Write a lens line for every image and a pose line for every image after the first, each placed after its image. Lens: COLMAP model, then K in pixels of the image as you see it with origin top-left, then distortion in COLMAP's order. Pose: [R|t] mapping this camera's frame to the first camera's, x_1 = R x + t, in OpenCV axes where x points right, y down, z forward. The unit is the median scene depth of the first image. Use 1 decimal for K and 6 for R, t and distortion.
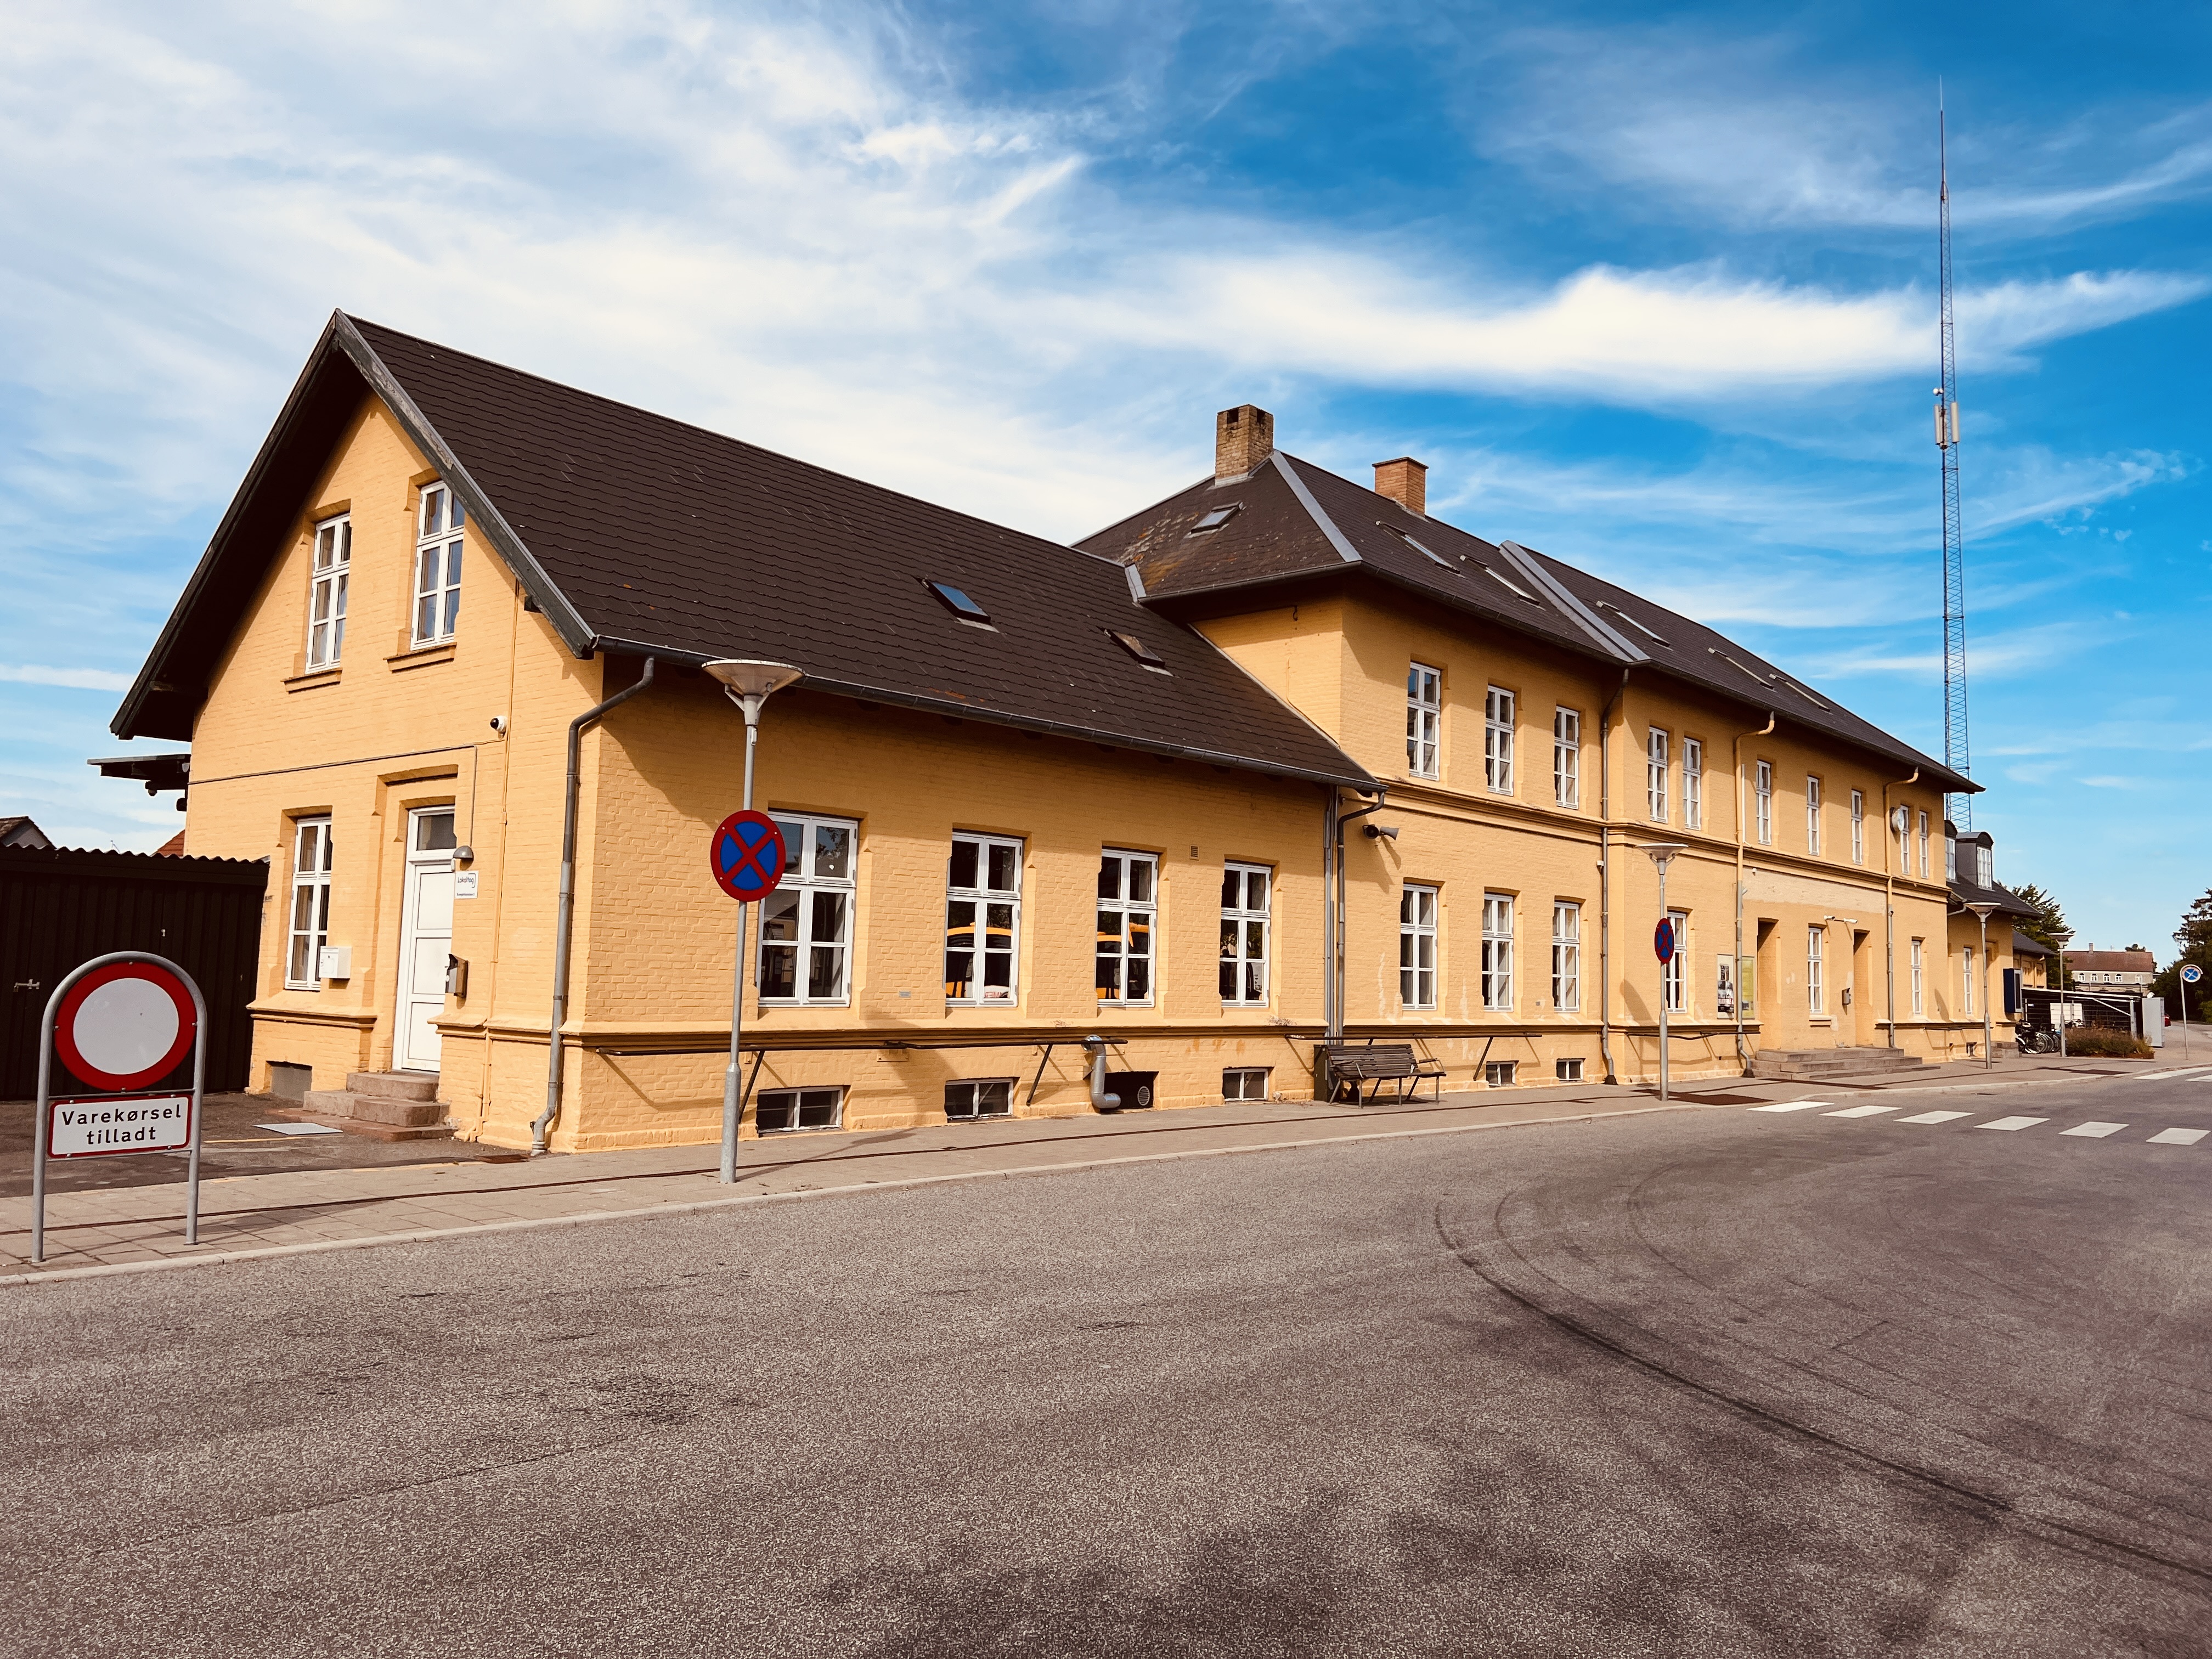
lens RADIAL K [[1625.4, 0, 1089.3], [0, 1625.4, 863.5], [0, 0, 1]] dist [0.071182, -0.077745]
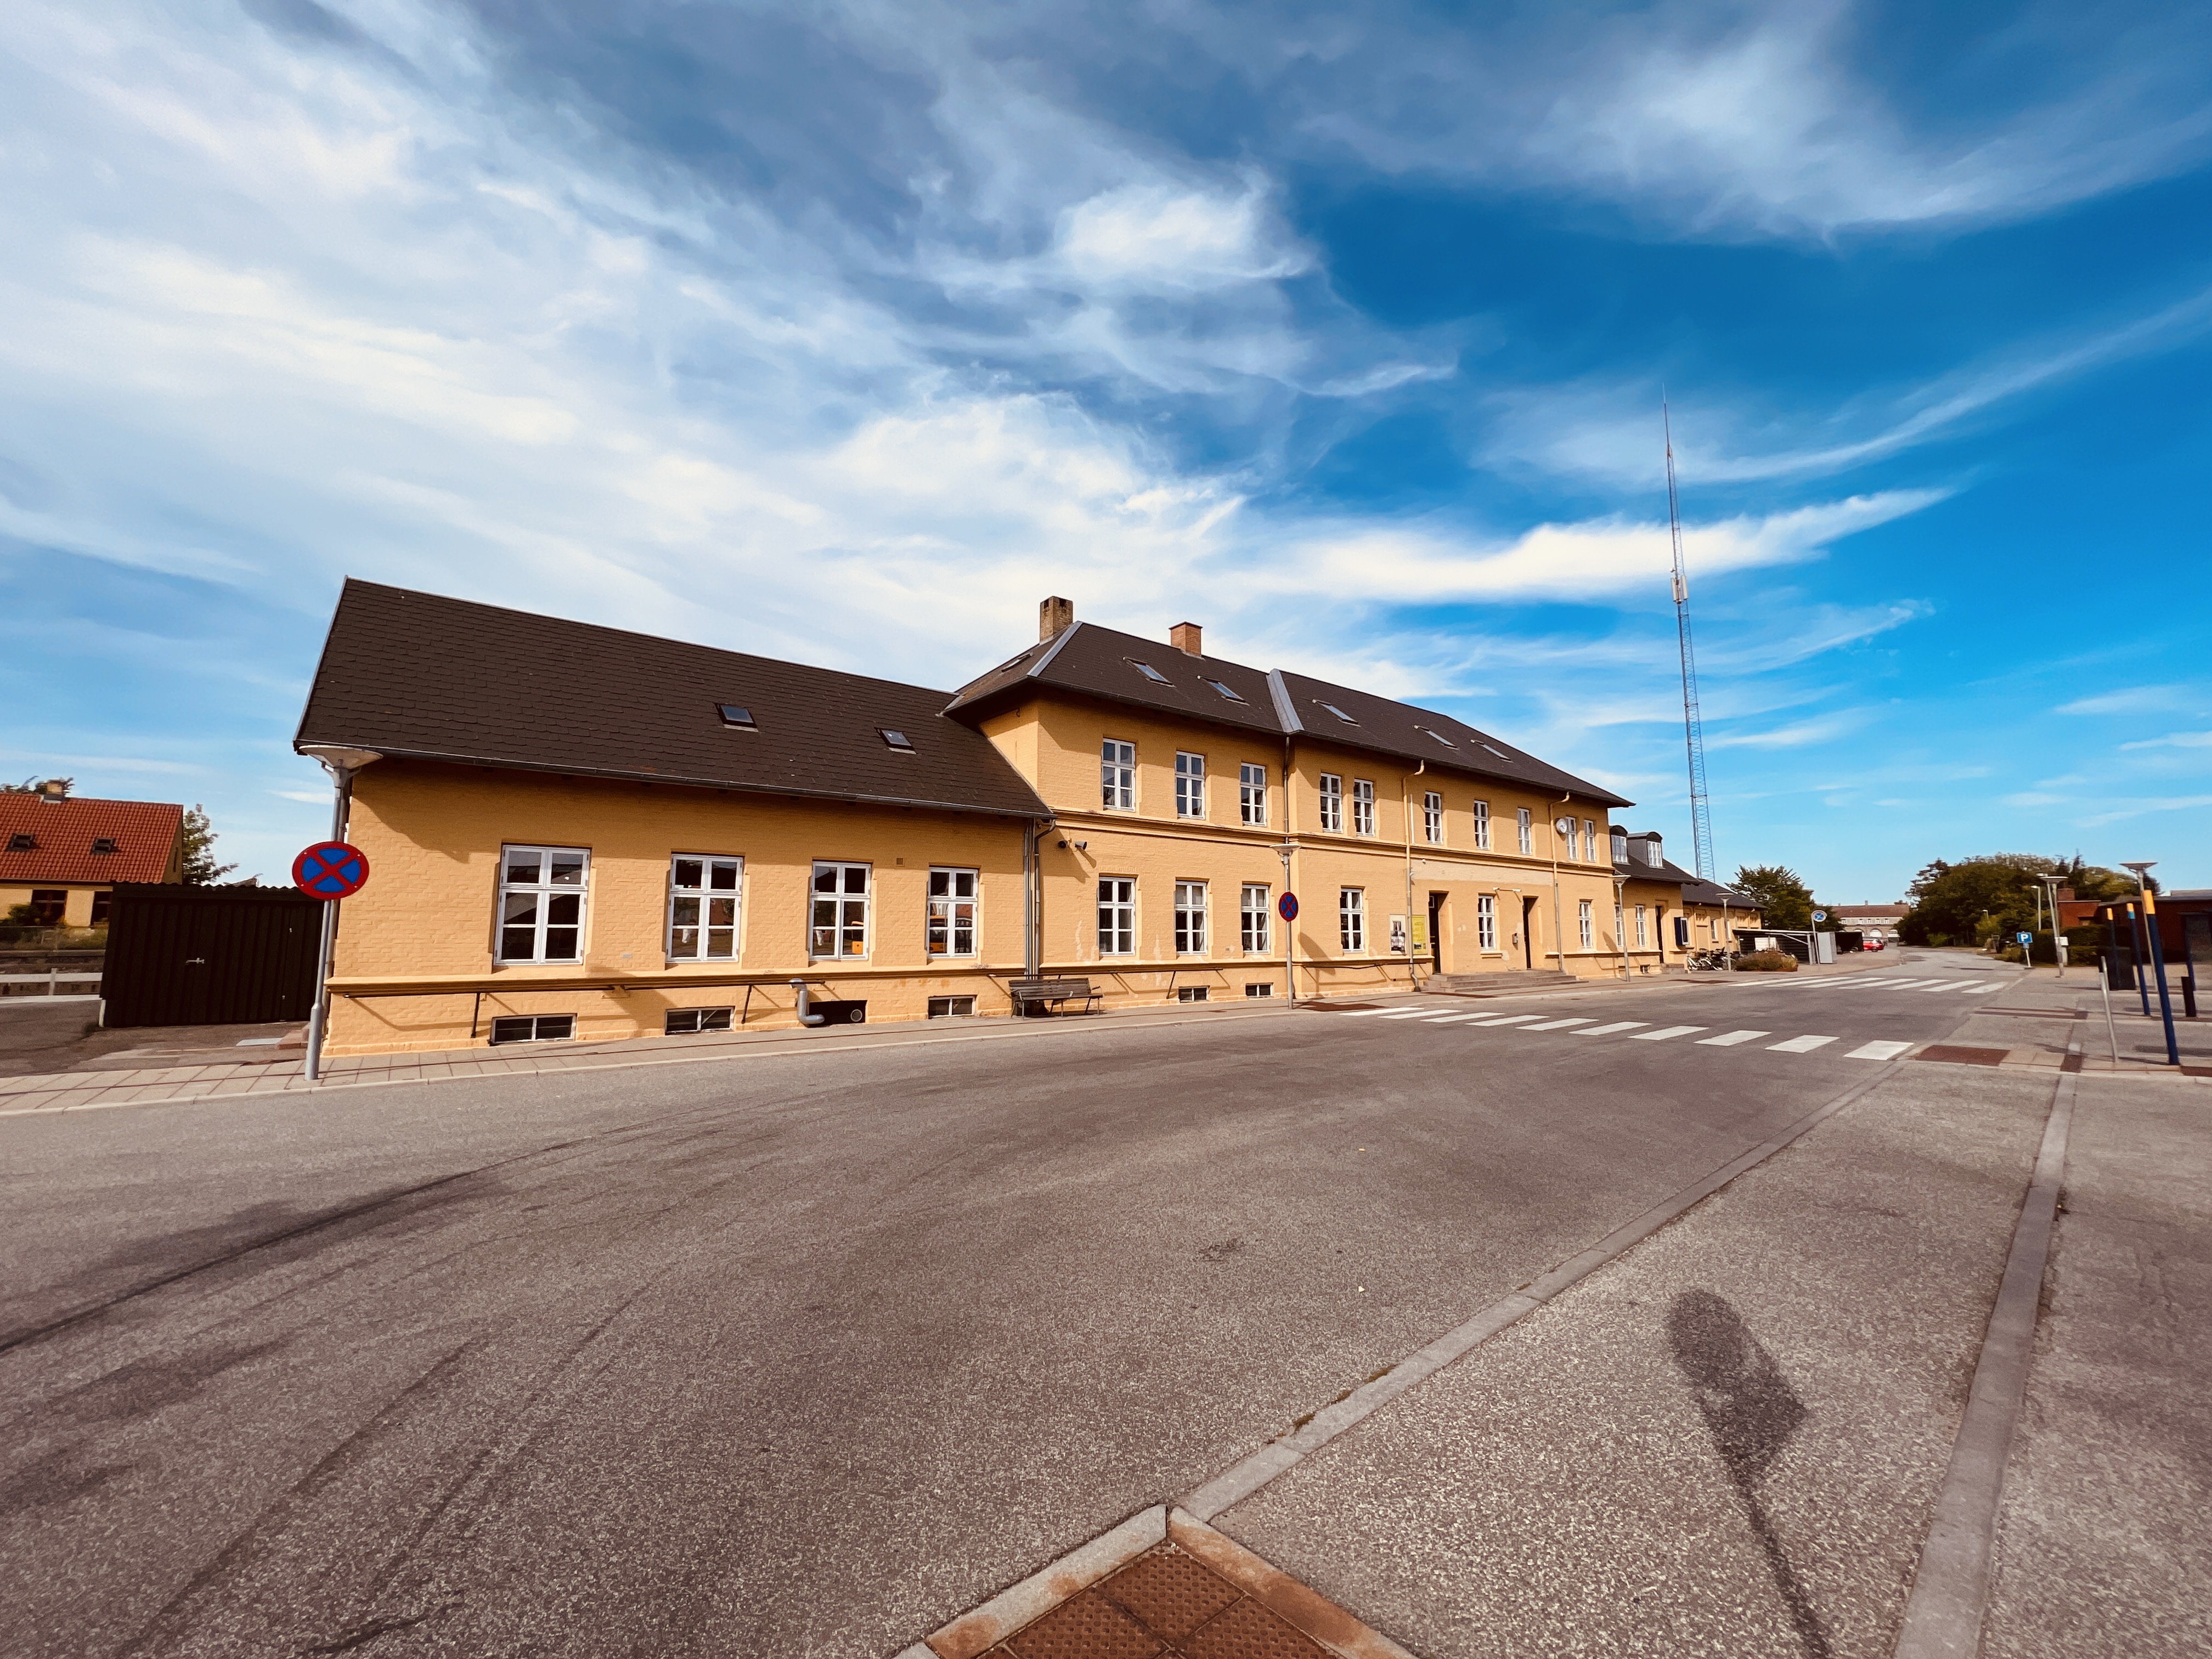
lens RADIAL K [[893.2, 0, 1110.6], [0, 893.2, 878.5], [0, 0, 1]] dist [0.001815, 0.000121]
pose [[0.984983, -0.046735, -0.166203, 0.368744], [0.045360, 0.998898, -0.012060, 0.026336], [0.166584, 0.004340, 0.986018, 0.151093]]
